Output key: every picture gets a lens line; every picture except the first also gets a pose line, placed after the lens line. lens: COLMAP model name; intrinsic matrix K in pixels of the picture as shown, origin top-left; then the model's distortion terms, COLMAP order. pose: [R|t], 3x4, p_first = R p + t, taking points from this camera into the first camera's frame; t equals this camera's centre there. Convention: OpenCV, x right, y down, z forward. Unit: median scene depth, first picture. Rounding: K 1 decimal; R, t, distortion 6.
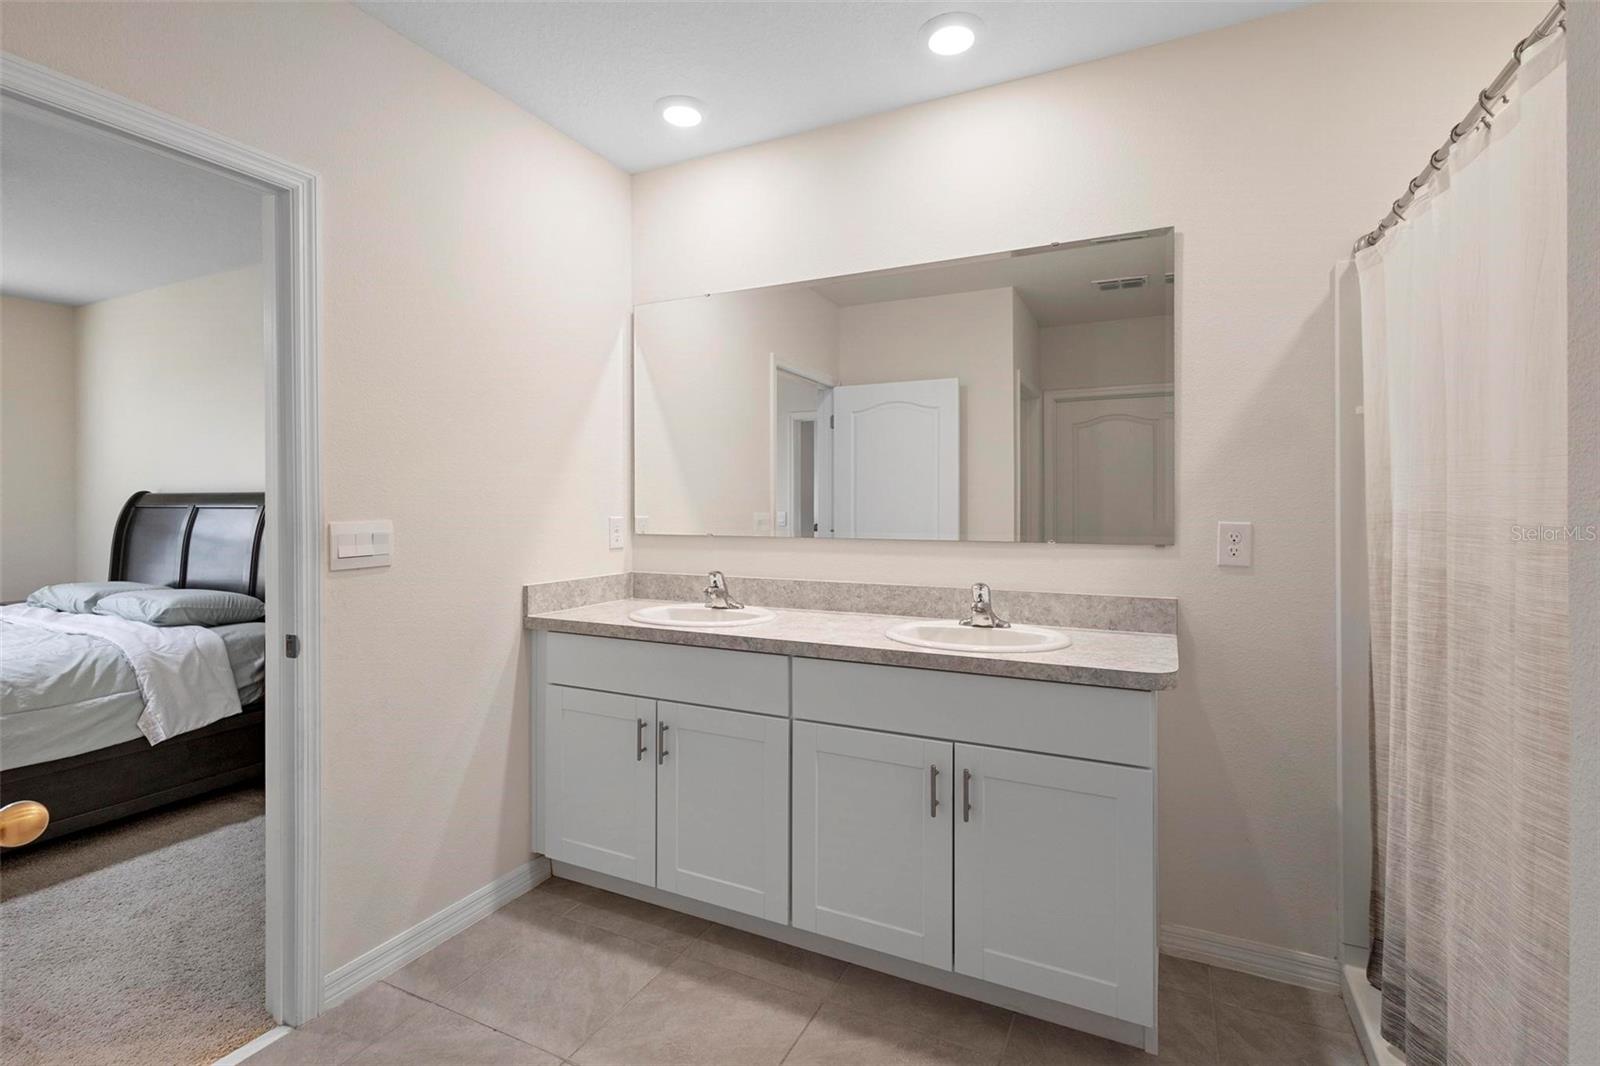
lens RADIAL K [[757.8, 0, 795.3], [0, 757.8, 504.8], [0, 0, 1]] dist [0.013761, -0.001464]
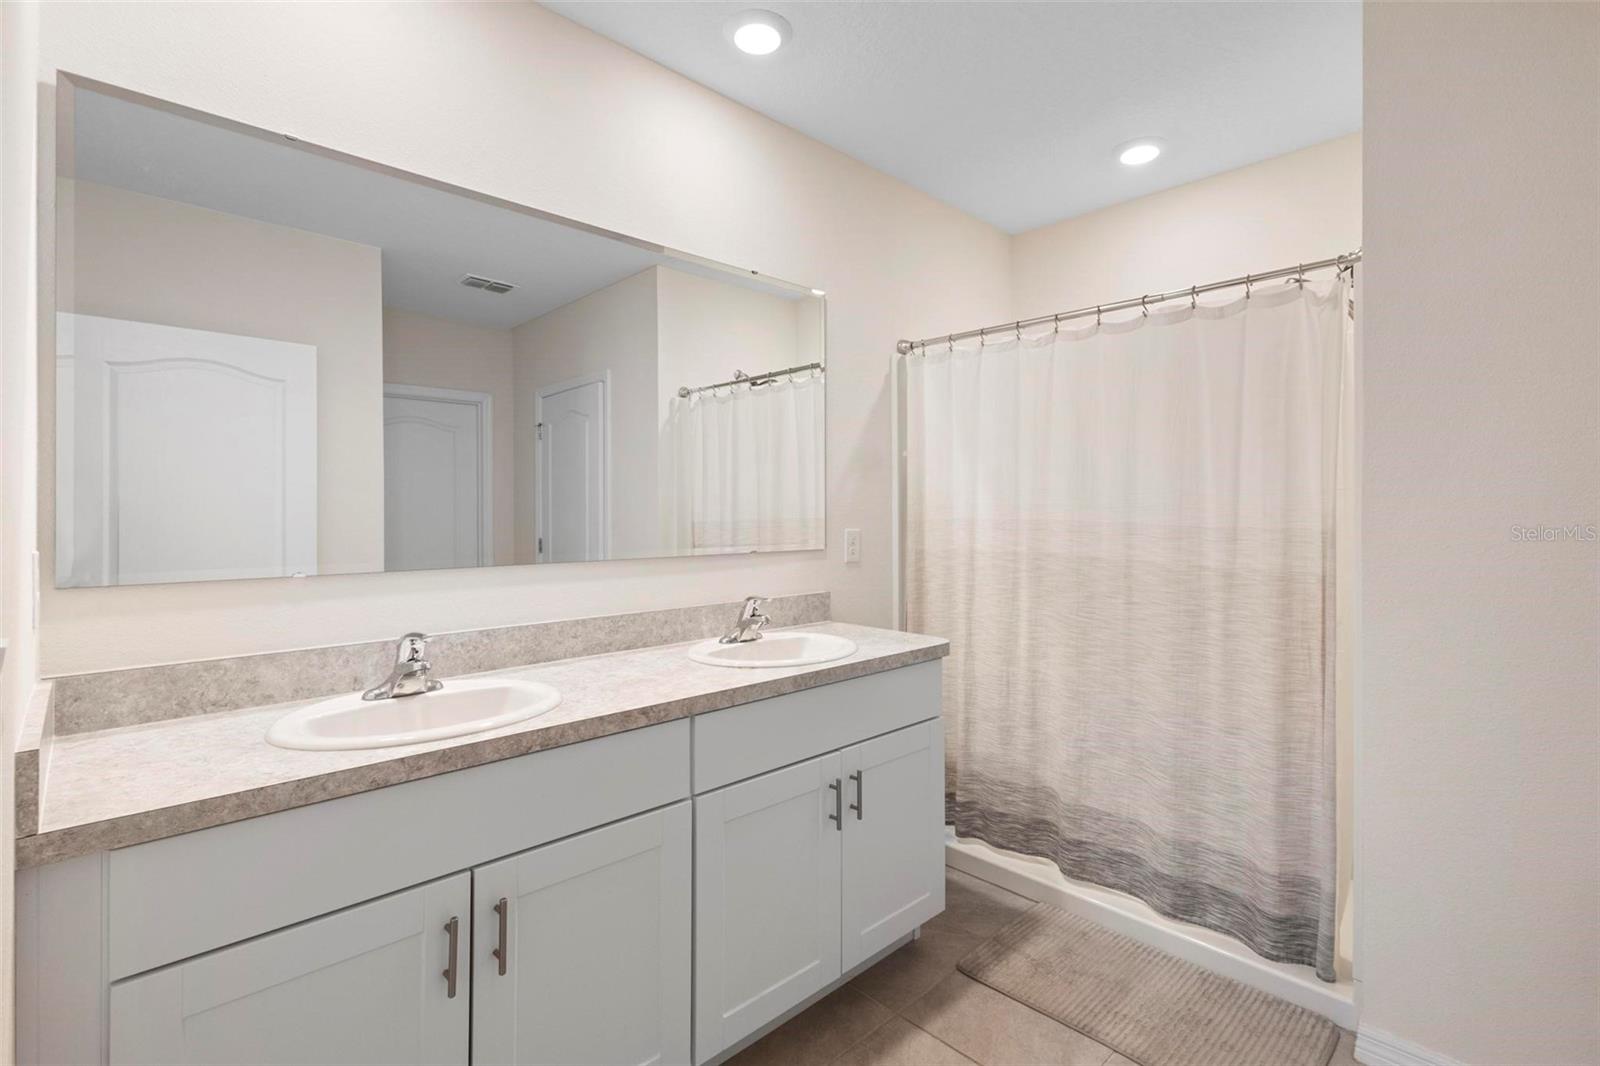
lens RADIAL K [[757.8, 0, 792.5], [0, 757.8, 522.2], [0, 0, 1]] dist [0.013761, -0.001464]
pose [[0.321223, -0.010303, 0.946948, -0.556150], [0.003105, 0.999947, 0.009827, -0.002162], [-0.946999, -0.000216, 0.321238, 0.526640]]
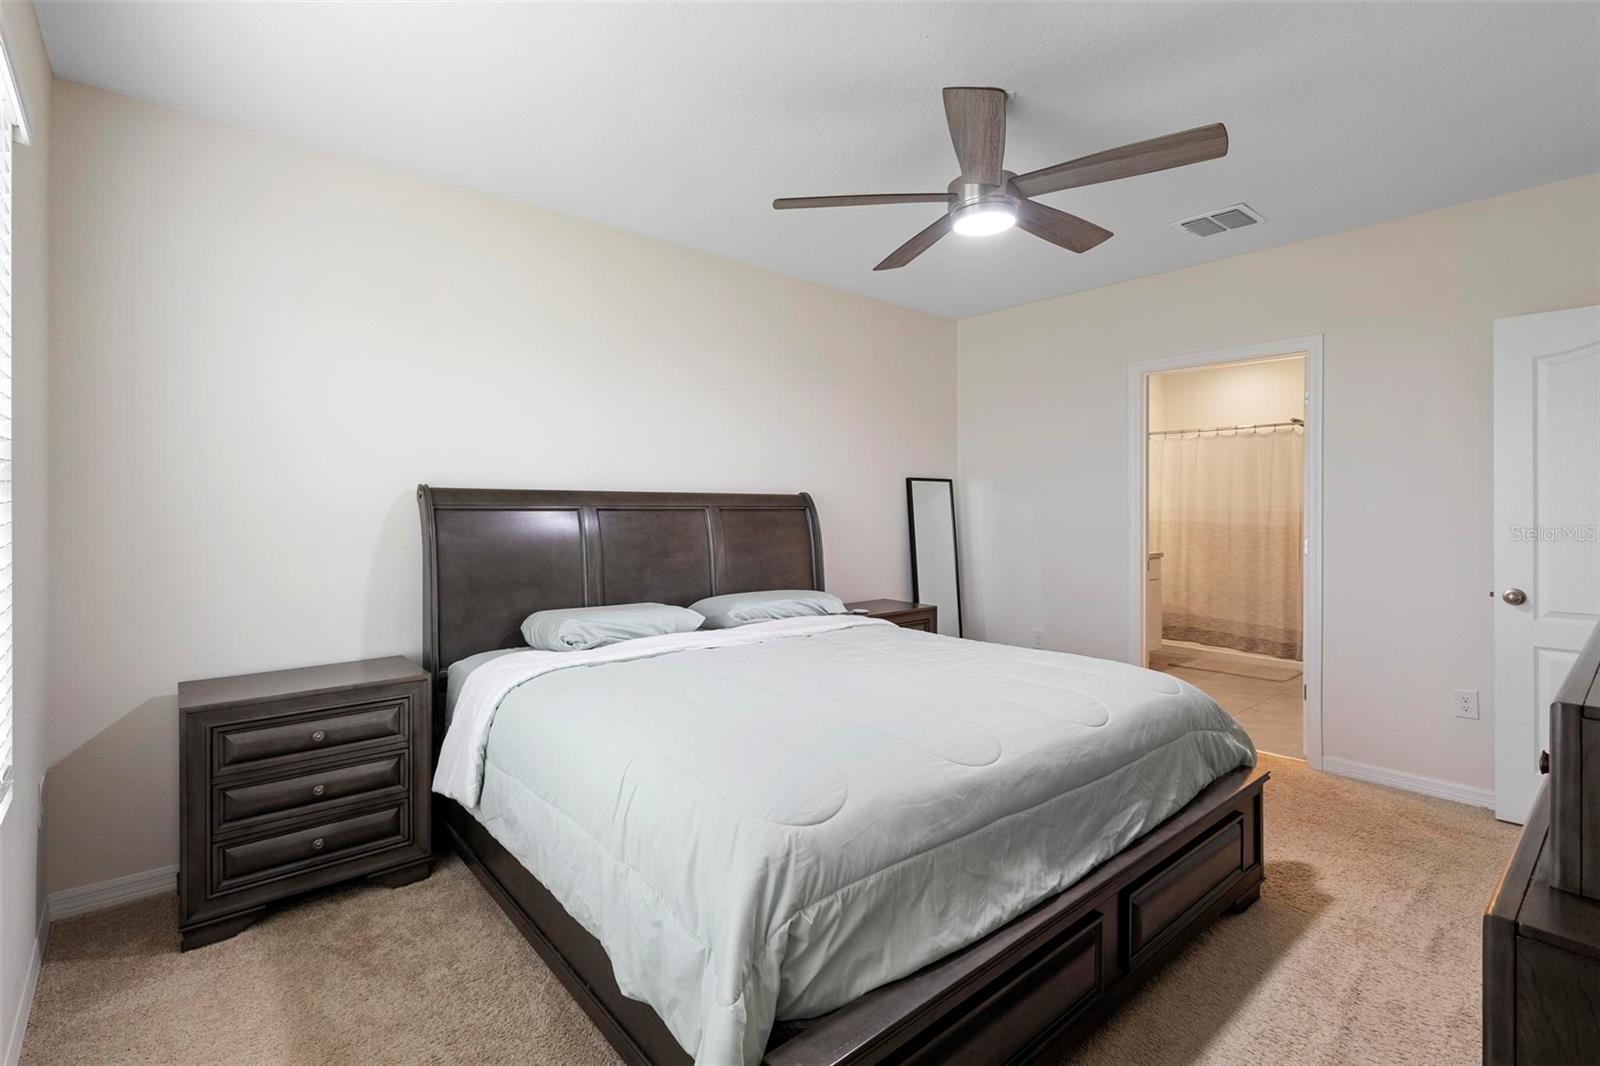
lens RADIAL K [[757.8, 0, 792.1], [0, 757.8, 516.7], [0, 0, 1]] dist [0.013761, -0.001464]
pose [[0.361629, -0.000337, 0.932322, -2.346234], [-0.005954, 0.999979, 0.002671, 0.032054], [-0.932303, -0.006517, 0.361619, 0.861849]]
